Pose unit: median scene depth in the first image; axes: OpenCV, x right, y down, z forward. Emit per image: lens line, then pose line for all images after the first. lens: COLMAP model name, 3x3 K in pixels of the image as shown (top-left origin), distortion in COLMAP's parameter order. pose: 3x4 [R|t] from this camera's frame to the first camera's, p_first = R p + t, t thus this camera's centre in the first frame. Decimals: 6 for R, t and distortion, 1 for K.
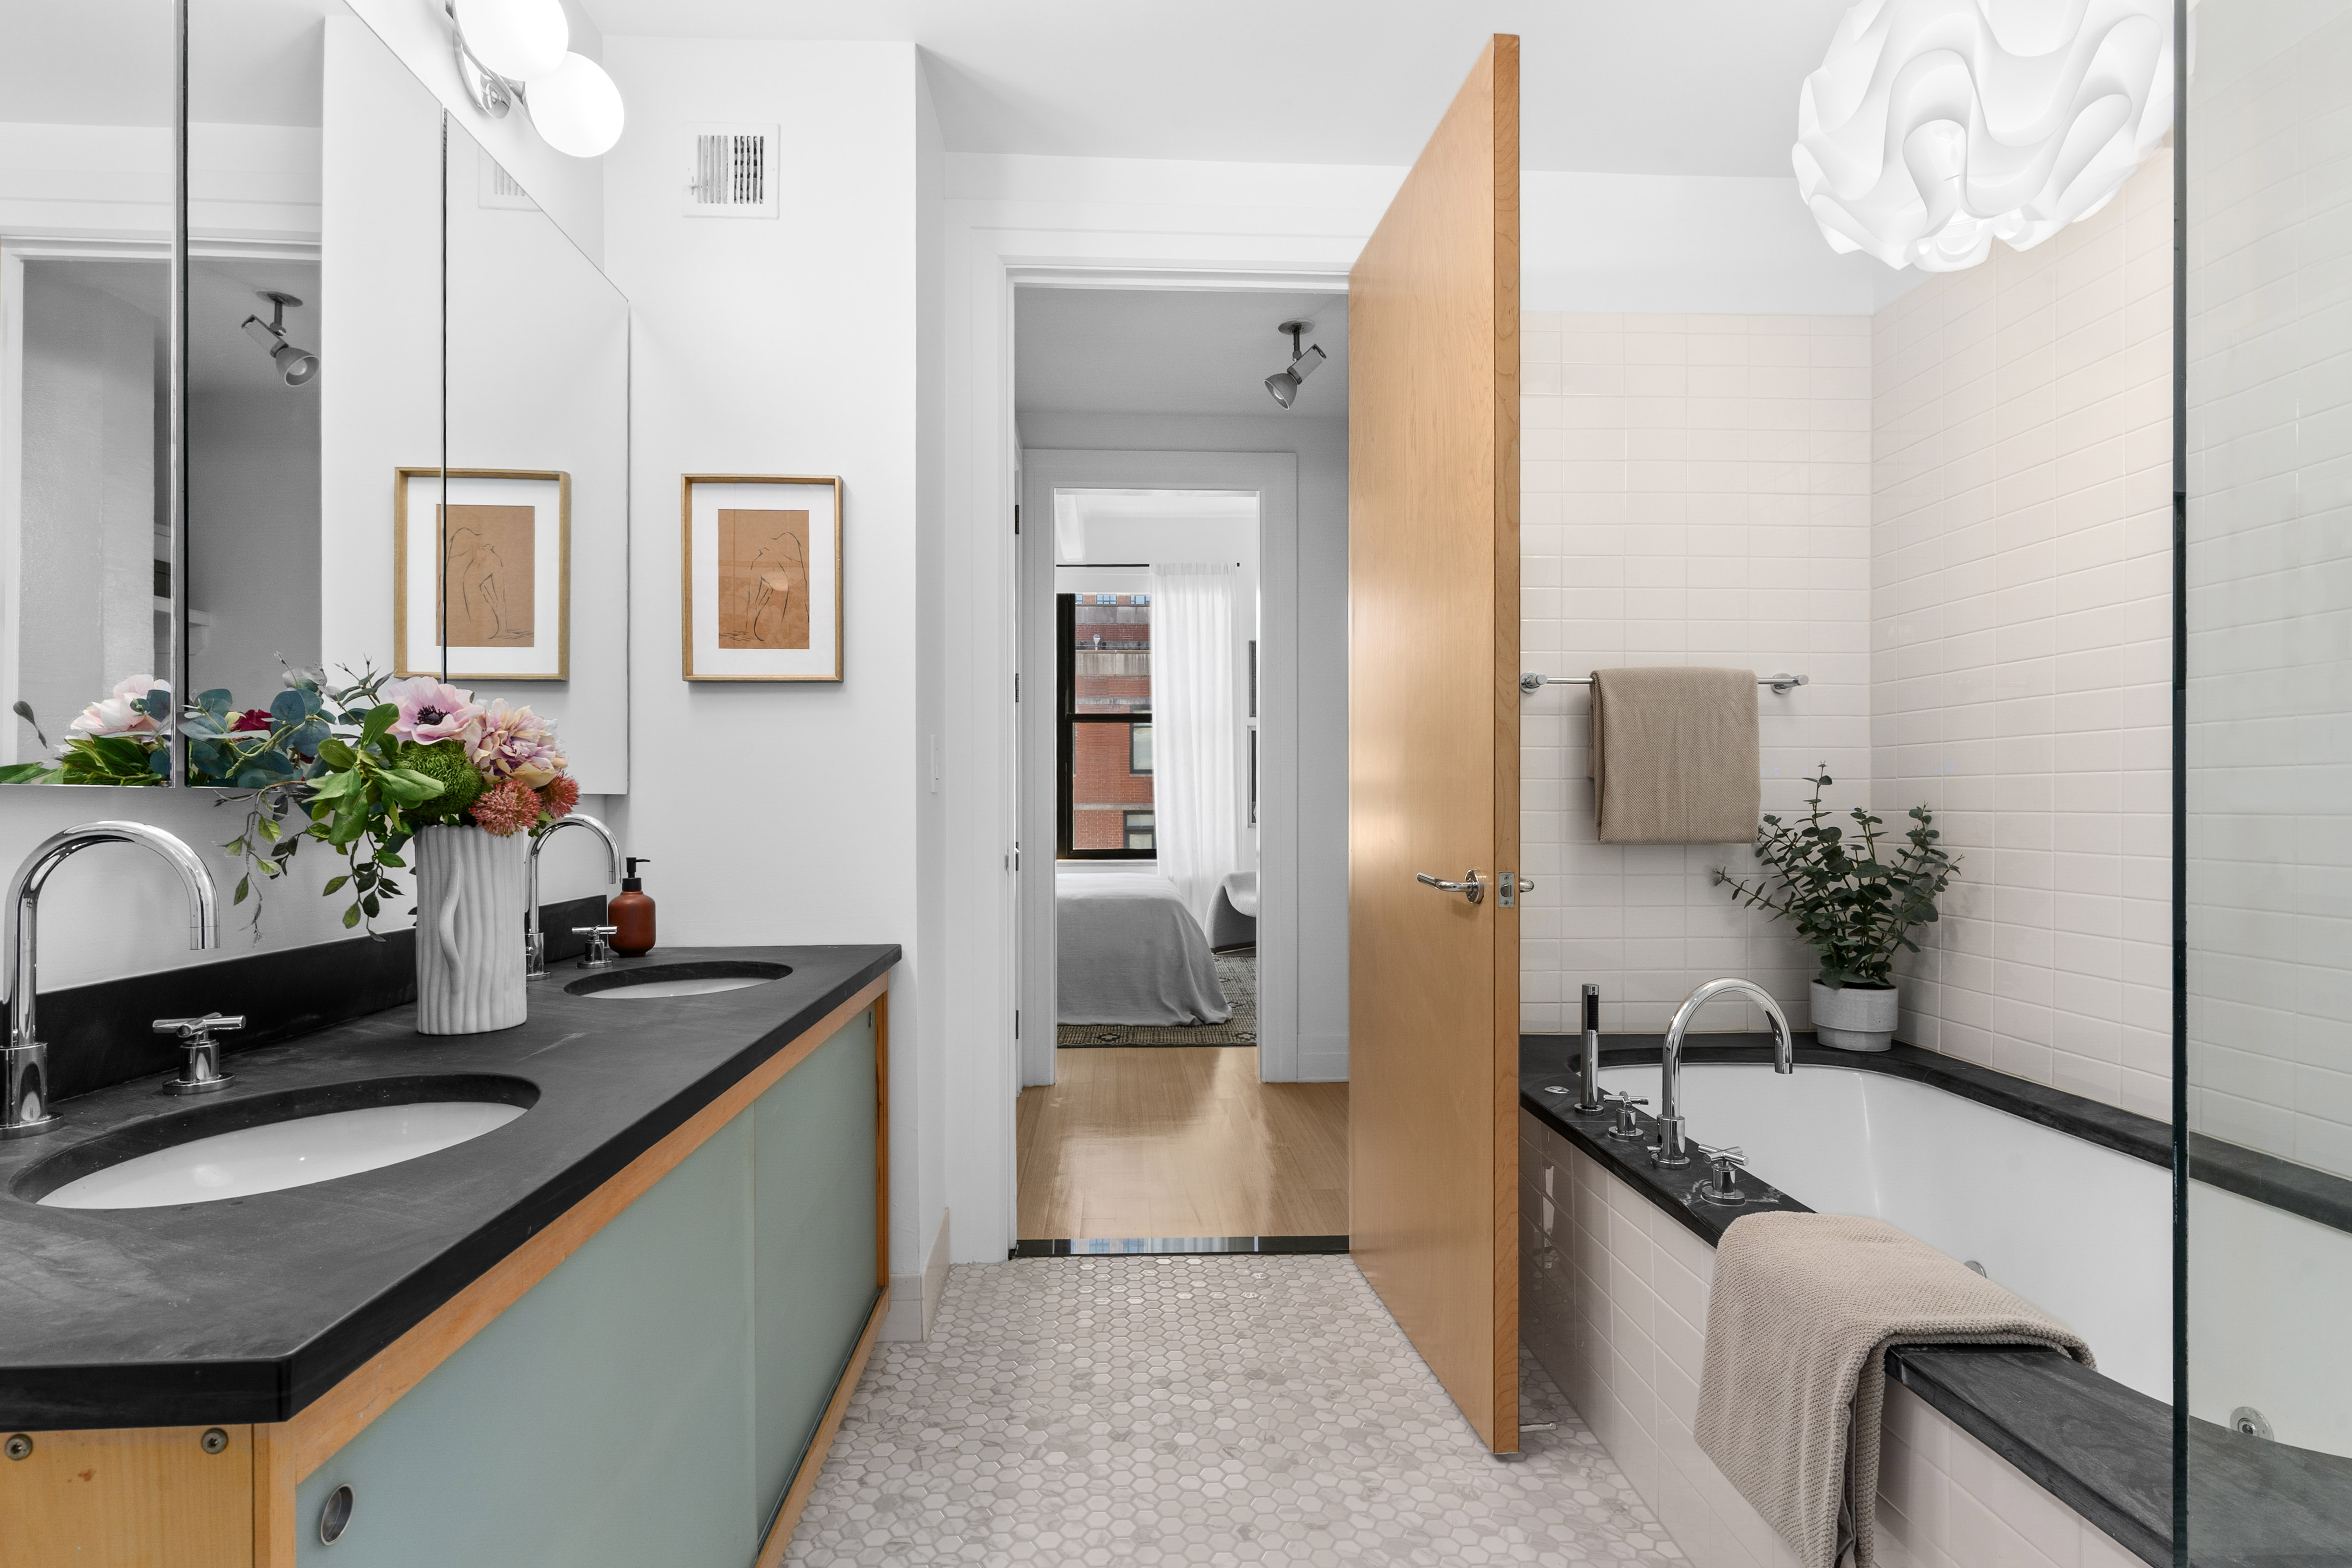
lens RADIAL K [[1133.2, 0, 1179.9], [0, 1133.2, 787.5], [0, 0, 1]] dist [0.002232, 0.000243]
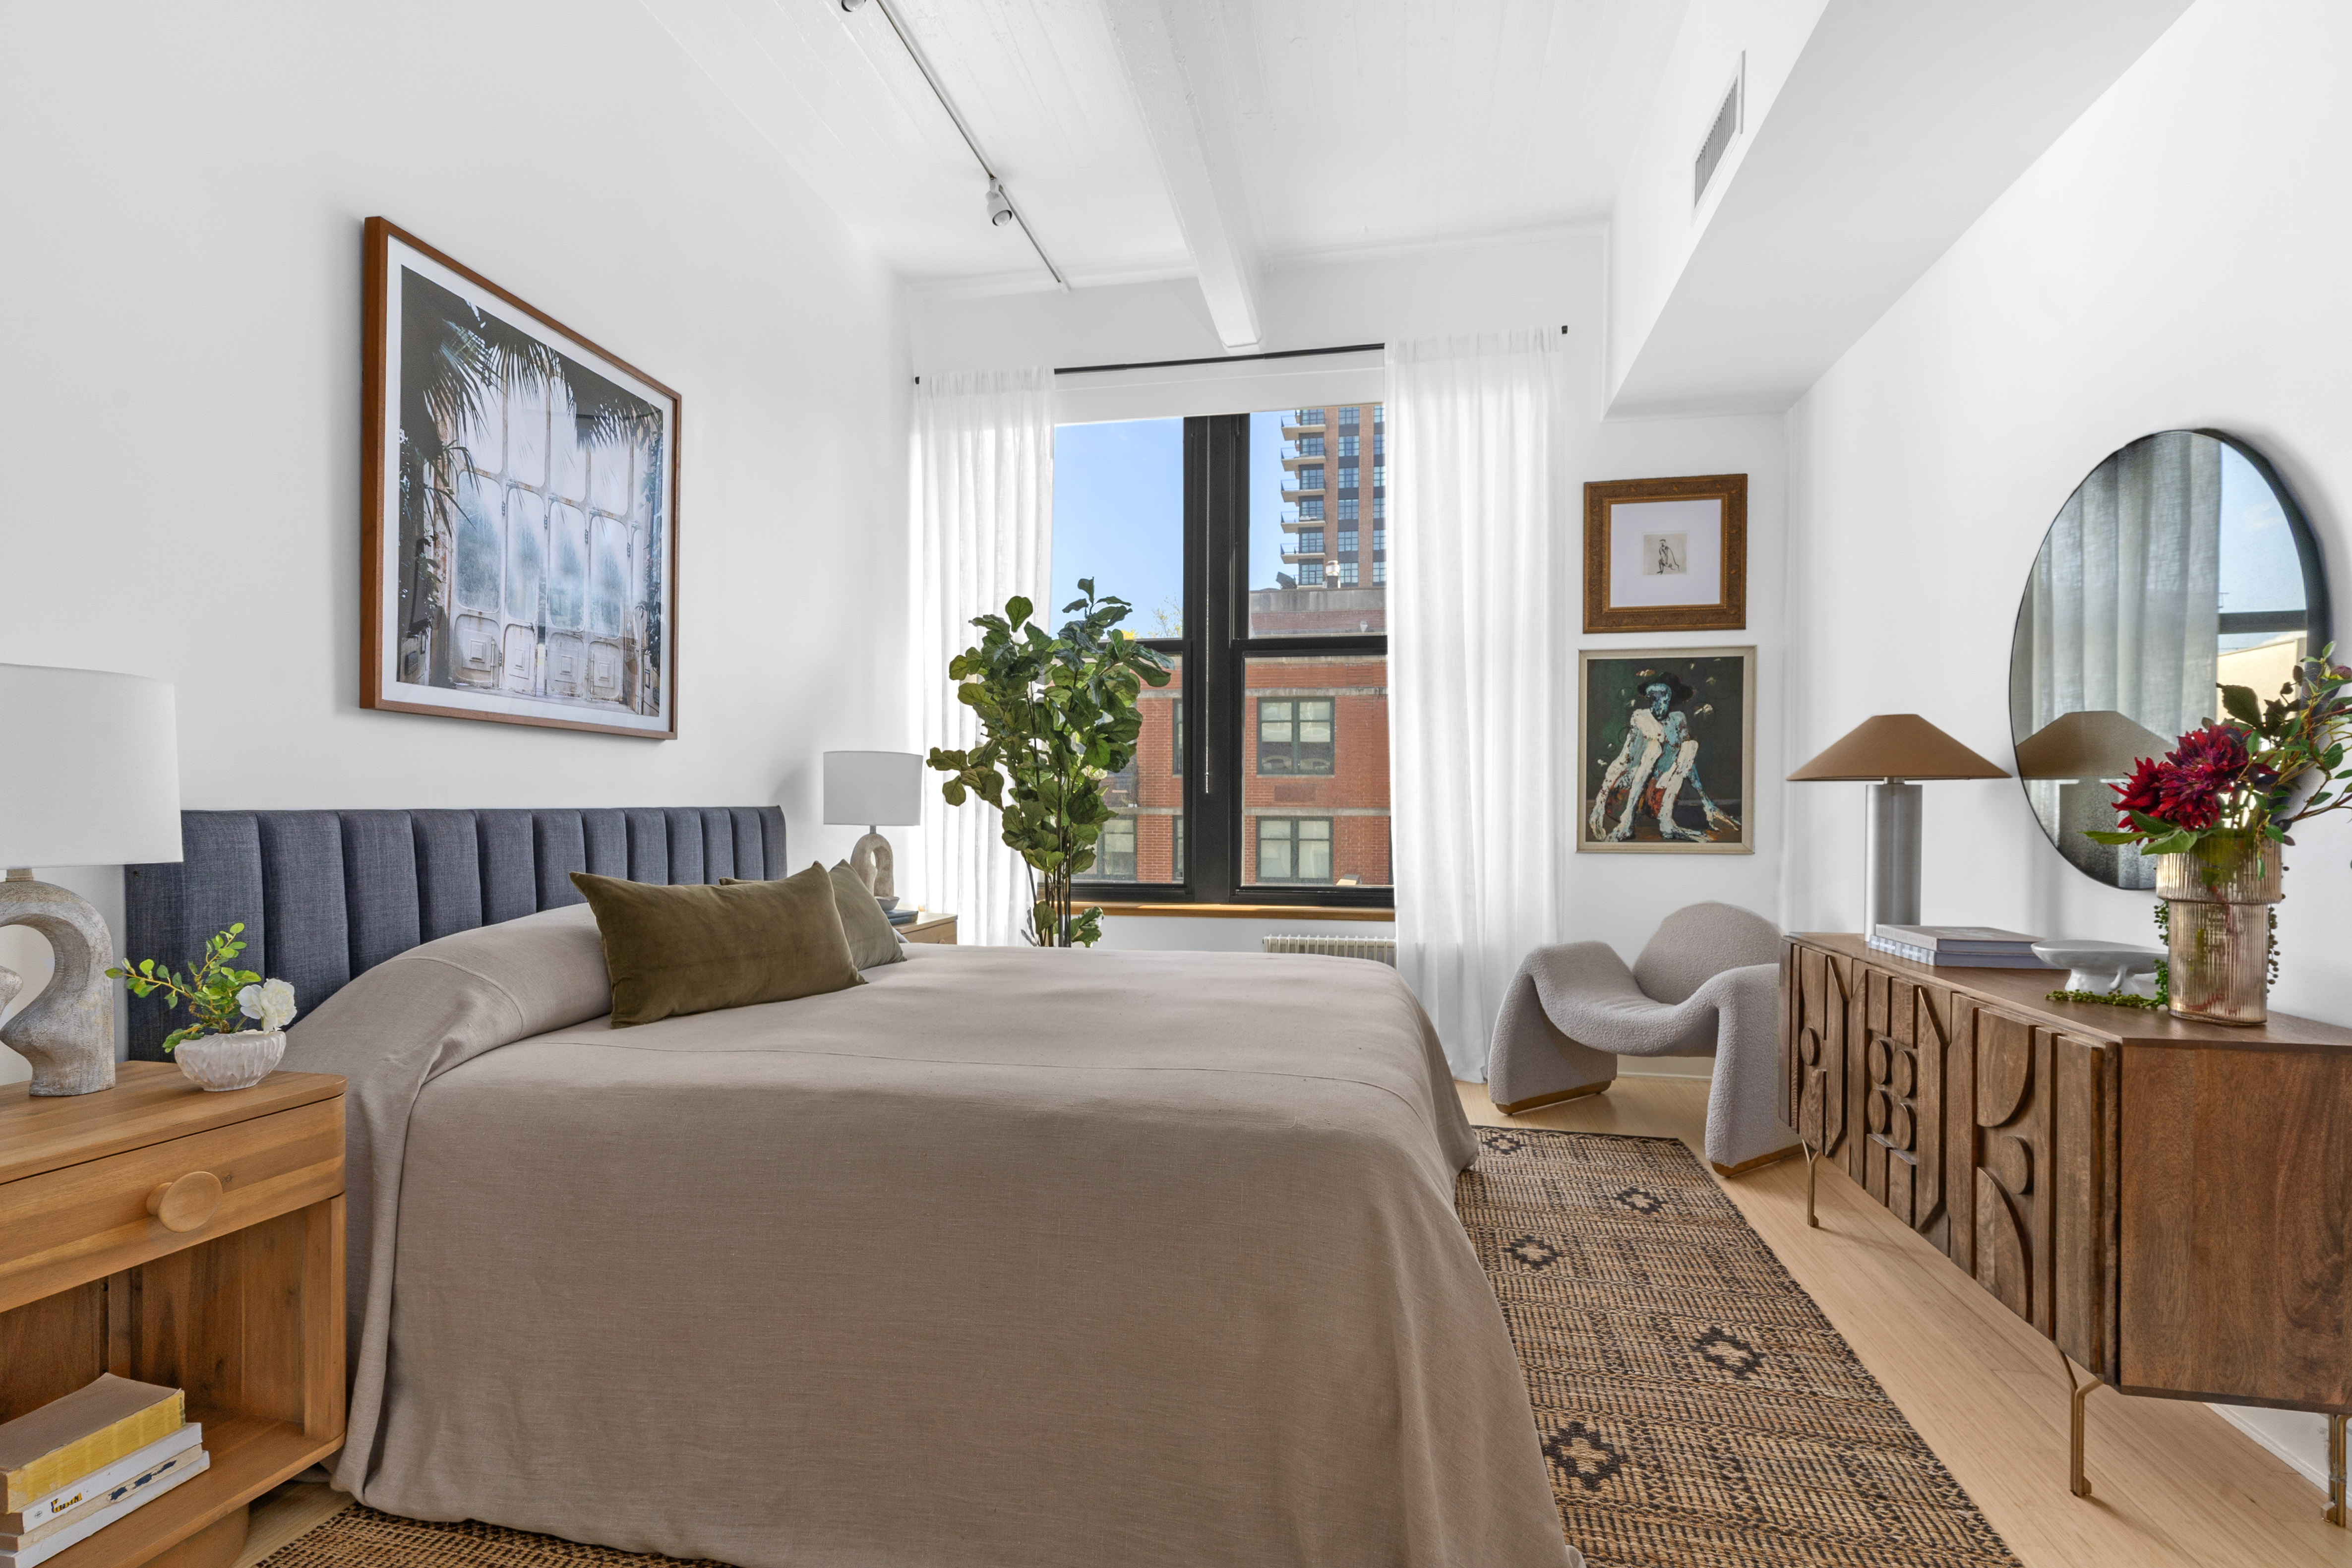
lens RADIAL K [[1133.2, 0, 1173.2], [0, 1133.2, 799.8], [0, 0, 1]] dist [0.002232, 0.000243]
pose [[0.971184, 0.009346, -0.238149, 0.004725], [-0.007044, 0.999920, 0.010515, 0.007936], [0.238228, -0.008535, 0.971172, 0.468289]]
